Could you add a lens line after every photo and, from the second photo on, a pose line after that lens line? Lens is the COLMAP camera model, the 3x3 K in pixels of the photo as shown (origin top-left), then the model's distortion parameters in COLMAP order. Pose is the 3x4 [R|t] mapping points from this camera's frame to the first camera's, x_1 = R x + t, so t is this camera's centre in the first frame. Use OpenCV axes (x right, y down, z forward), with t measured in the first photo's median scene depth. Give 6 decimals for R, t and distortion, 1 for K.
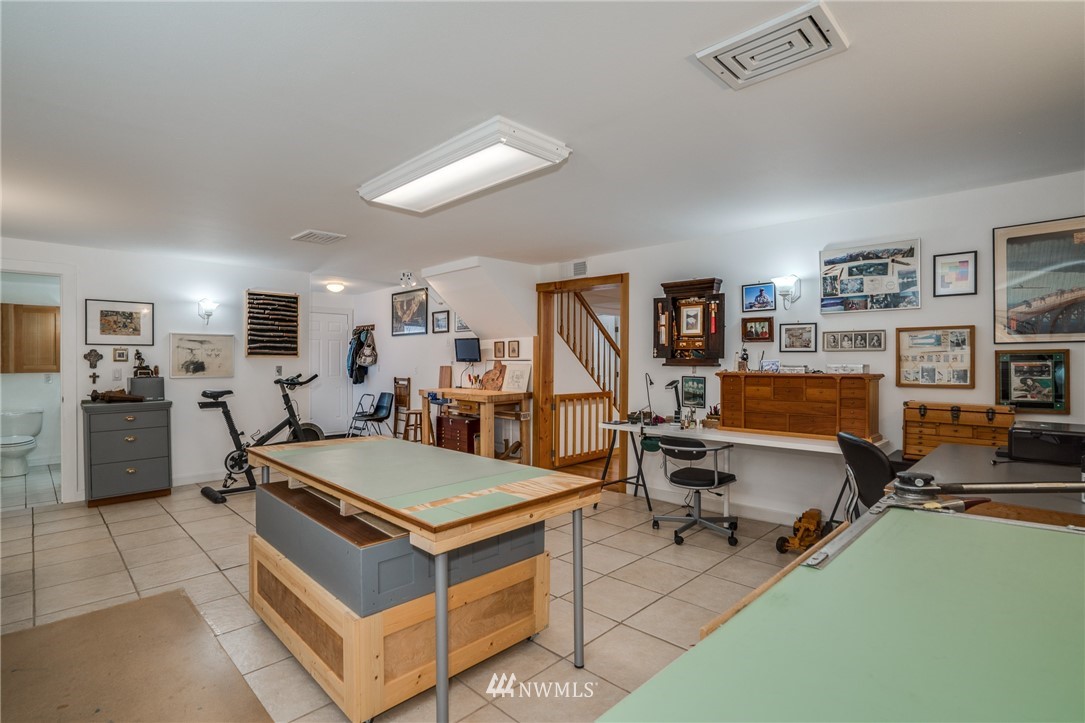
lens RADIAL K [[526.6, 0, 542.0], [0, 526.6, 360.2], [0, 0, 1]] dist [-0.000303, 0.000159]
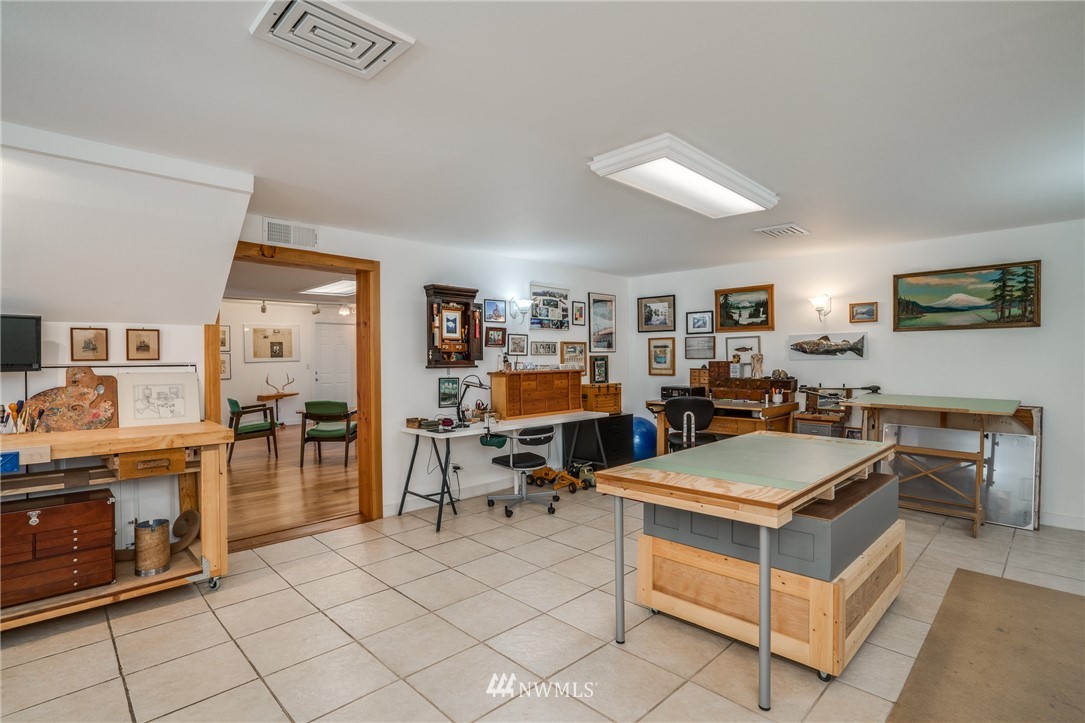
lens RADIAL K [[526.6, 0, 540.3], [0, 526.6, 364.3], [0, 0, 1]] dist [-0.000303, 0.000159]
pose [[0.034583, -0.009584, 0.999356, -0.852757], [0.007728, 0.999927, 0.009322, -0.005080], [-0.999372, 0.007400, 0.034655, 0.882314]]
